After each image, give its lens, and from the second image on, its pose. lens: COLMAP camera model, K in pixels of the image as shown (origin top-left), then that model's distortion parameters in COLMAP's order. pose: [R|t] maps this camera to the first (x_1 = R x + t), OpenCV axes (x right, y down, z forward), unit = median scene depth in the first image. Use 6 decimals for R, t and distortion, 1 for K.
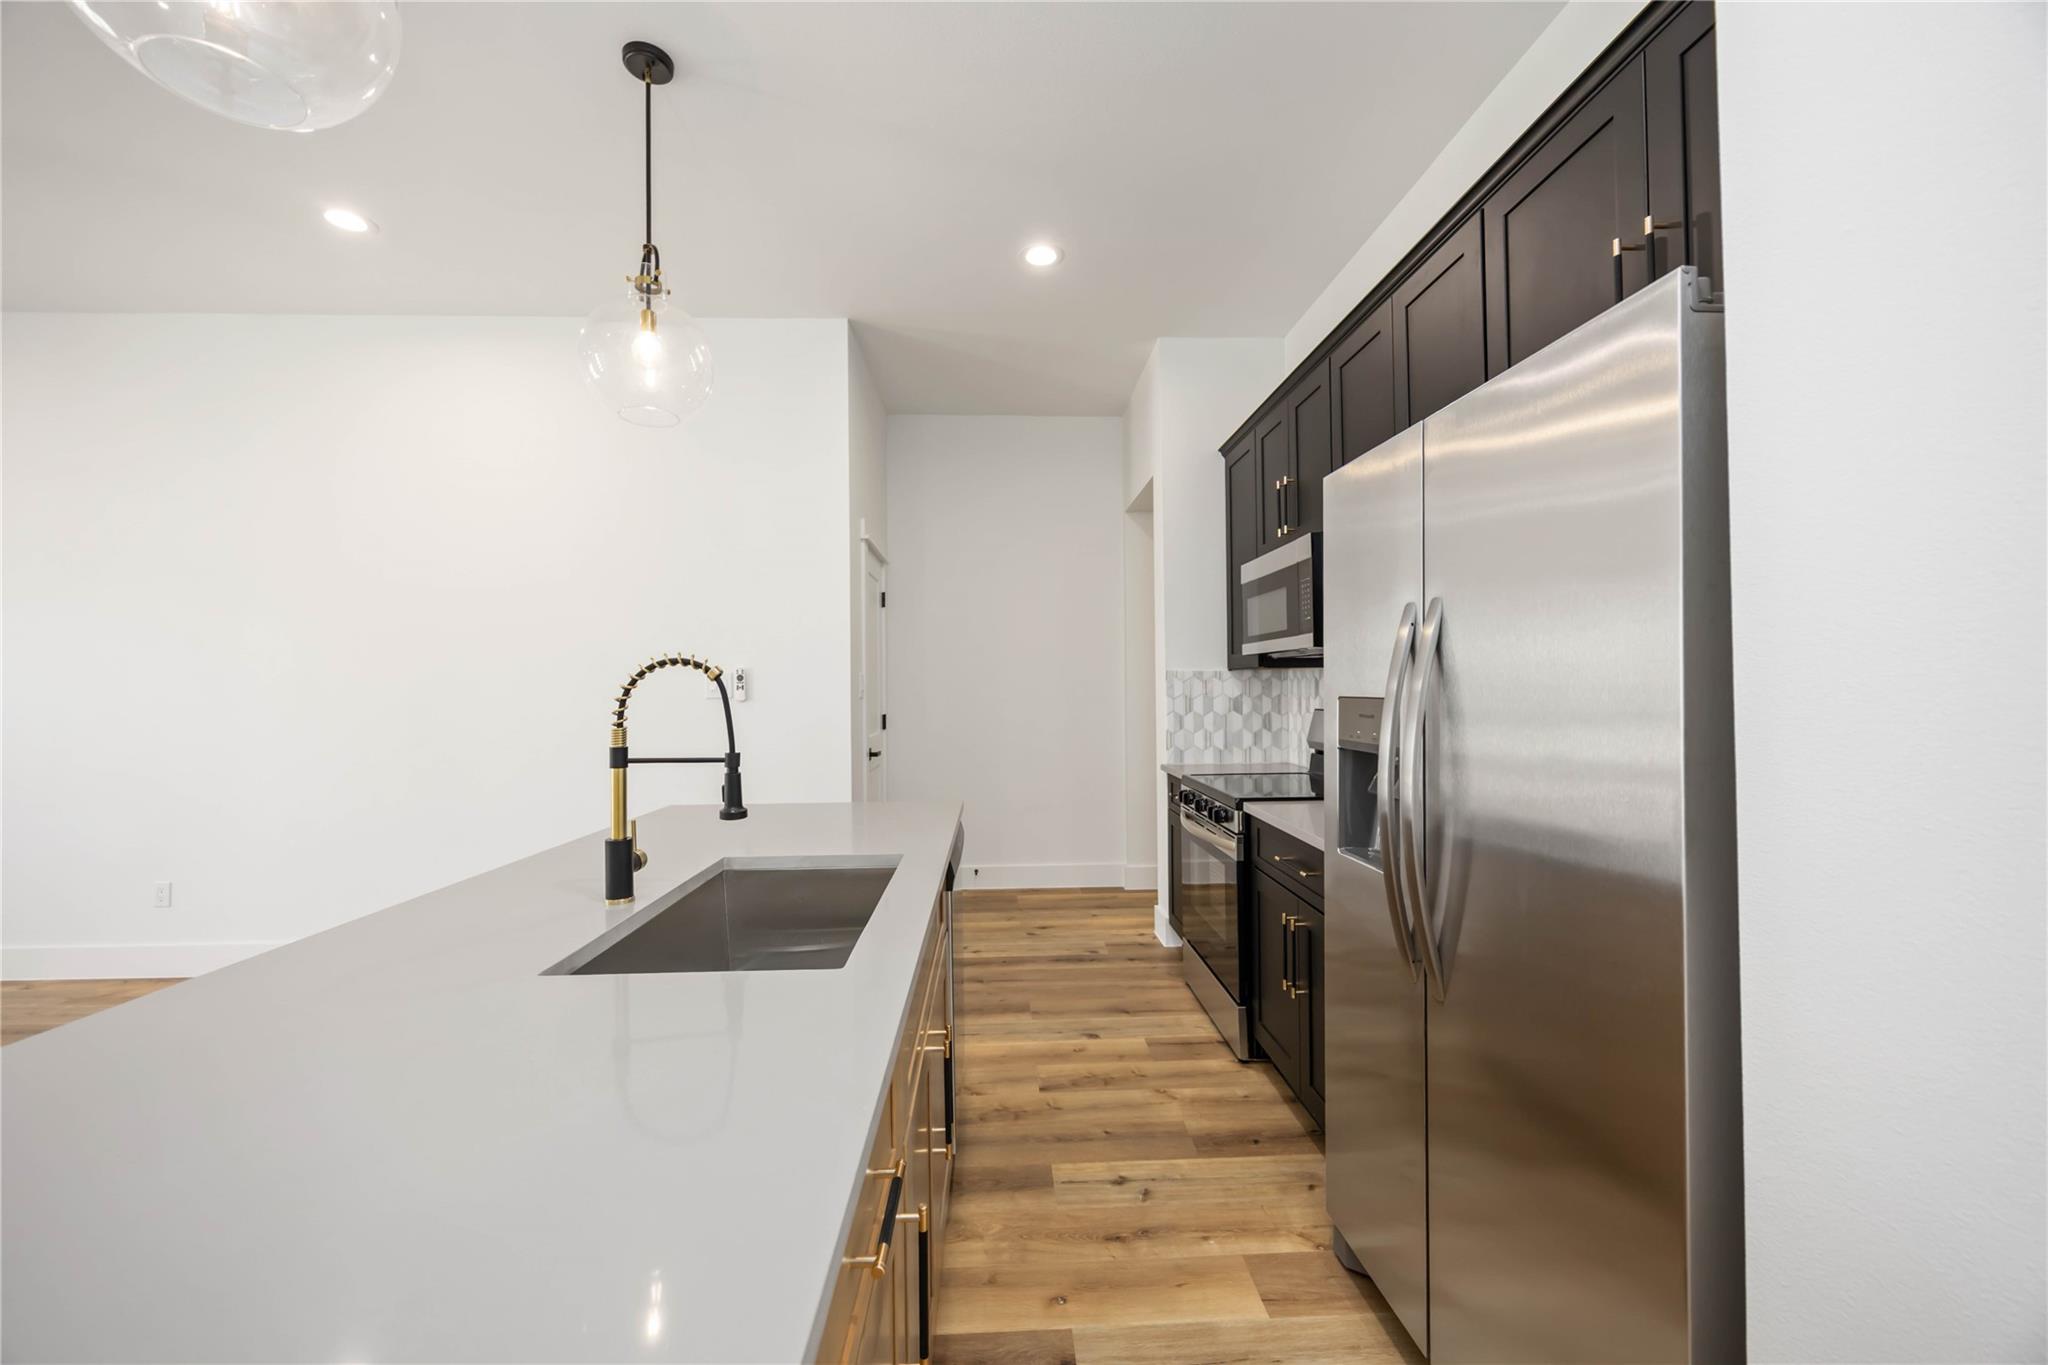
lens RADIAL K [[789.1, 0, 1022.0], [0, 789.1, 678.4], [0, 0, 1]] dist [-0.002530, -0.000167]
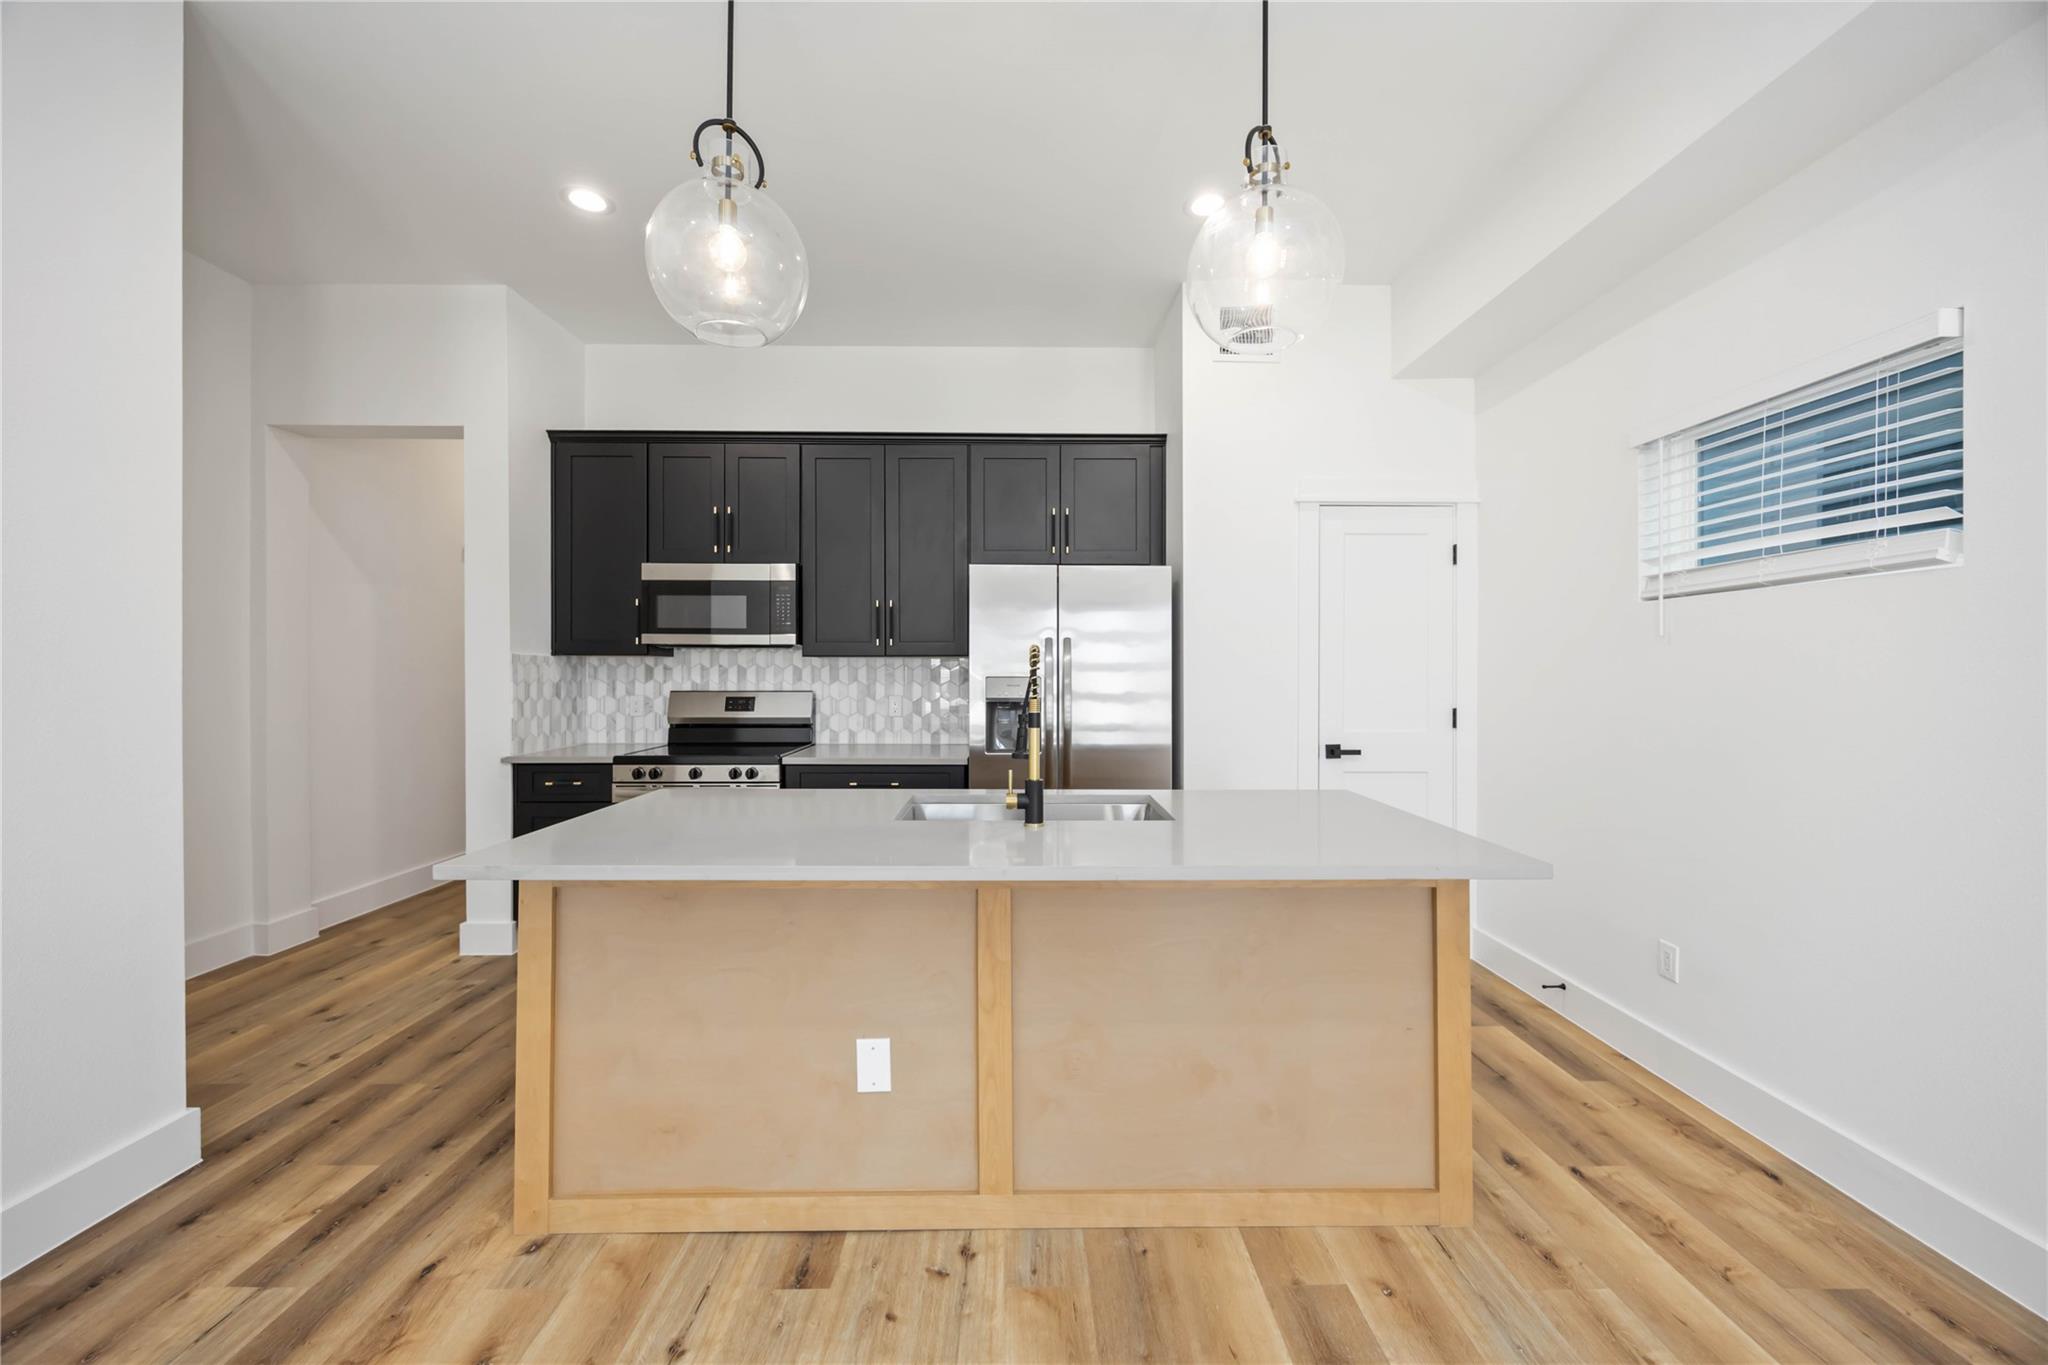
lens RADIAL K [[789.1, 0, 1017.3], [0, 789.1, 673.1], [0, 0, 1]] dist [-0.002530, -0.000167]
pose [[0.030740, 0.005962, 0.999510, -0.712986], [-0.009897, 0.999935, -0.005660, 0.012032], [-0.999478, -0.009719, 0.030797, 0.384941]]
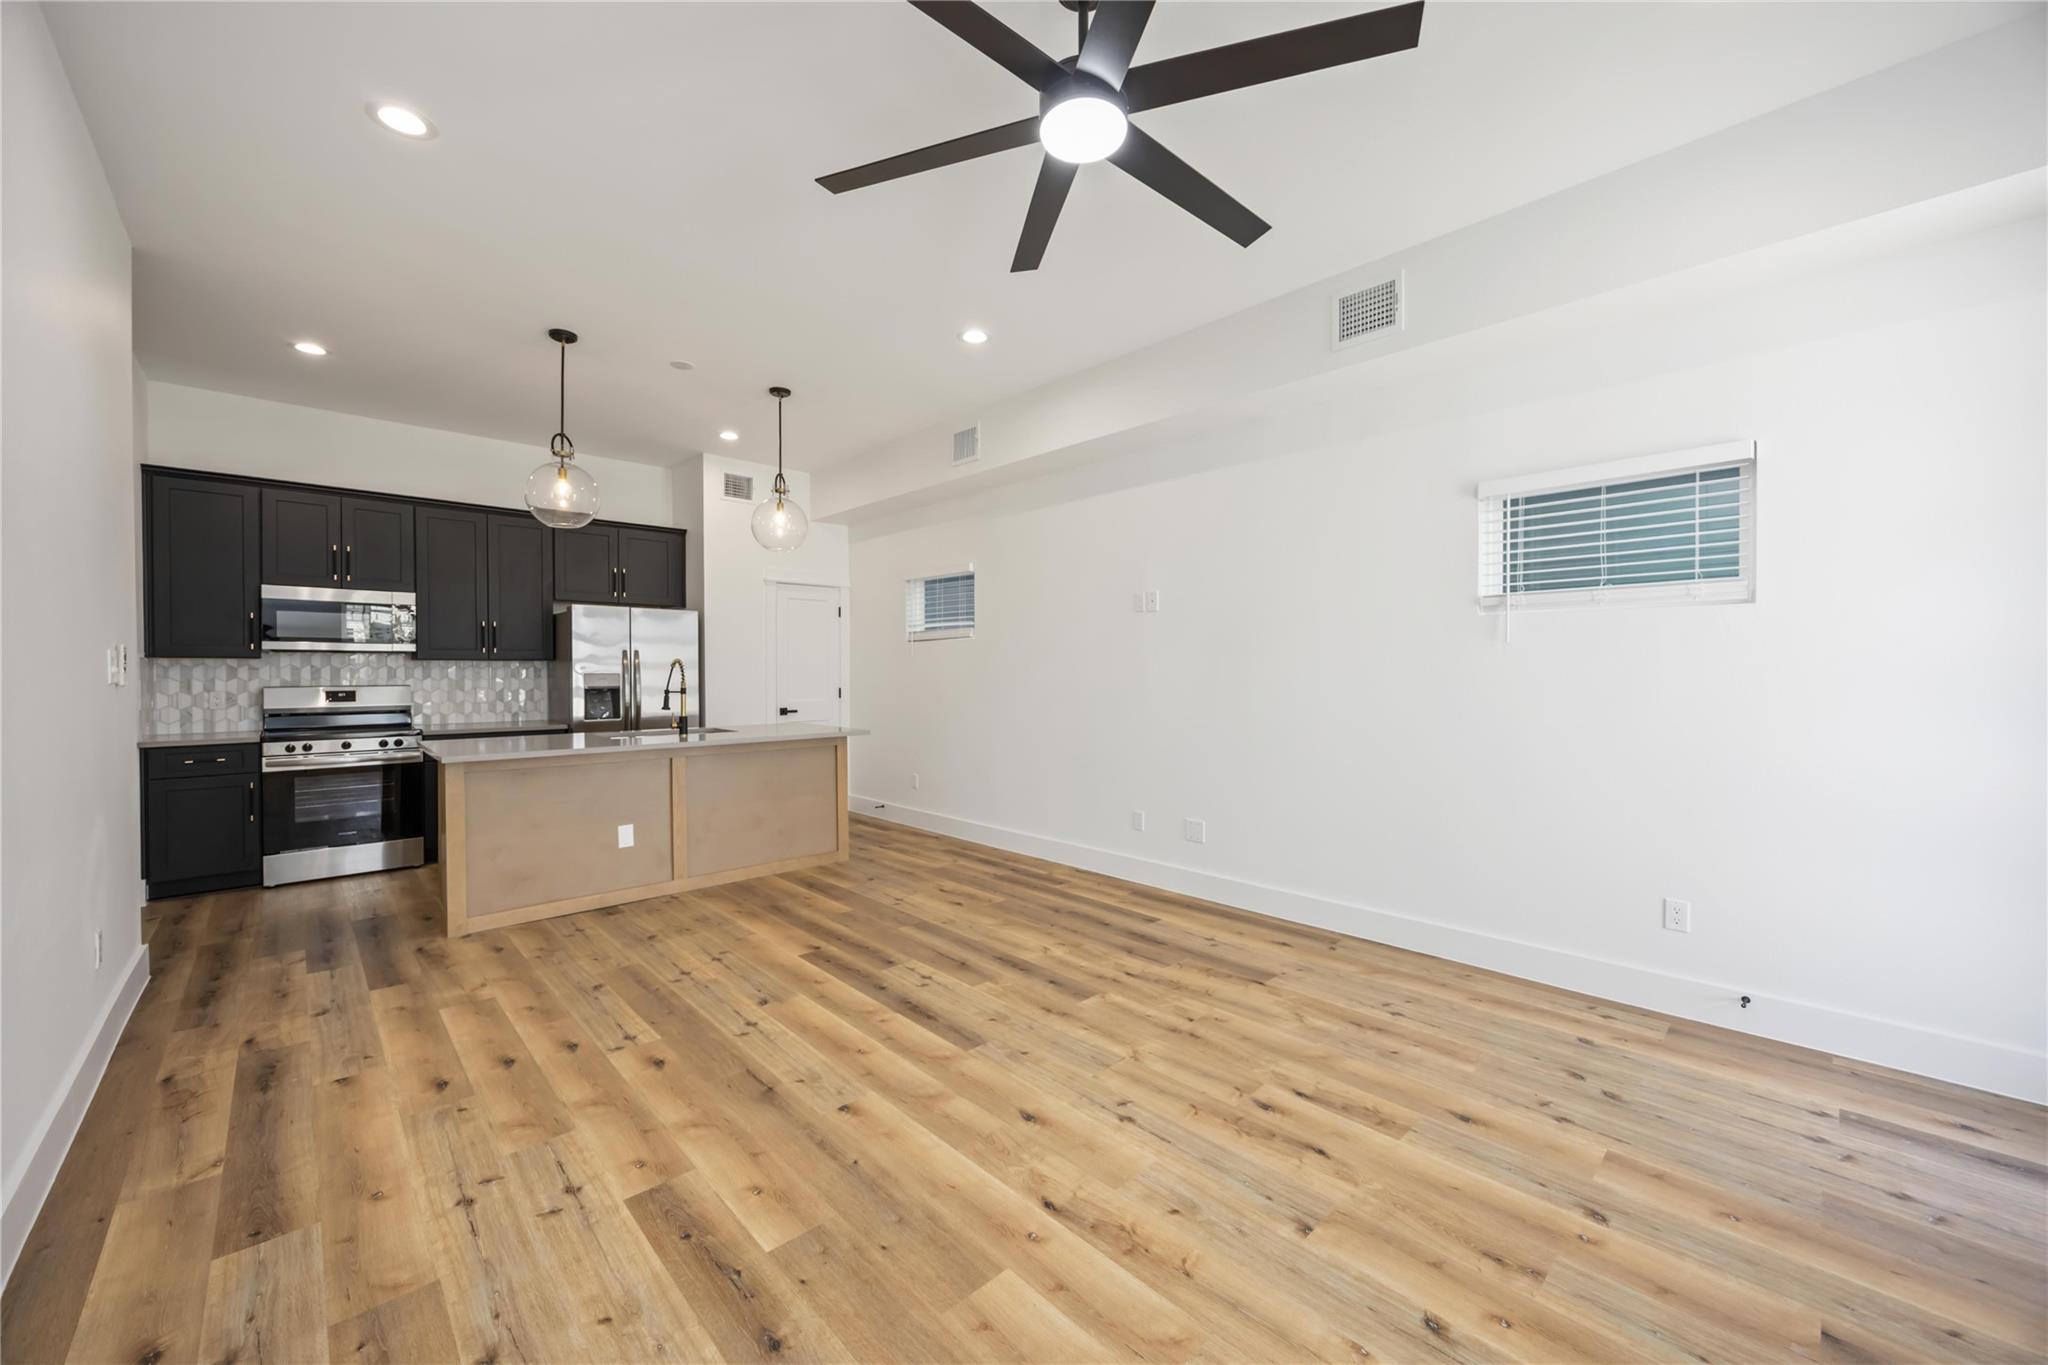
lens RADIAL K [[789.1, 0, 1025.6], [0, 789.1, 673.4], [0, 0, 1]] dist [-0.002530, -0.000167]
pose [[-0.655975, 0.003678, 0.754774, -1.450149], [-0.000775, 0.999984, -0.005546, 0.018144], [-0.754782, -0.004223, -0.655962, 0.782602]]
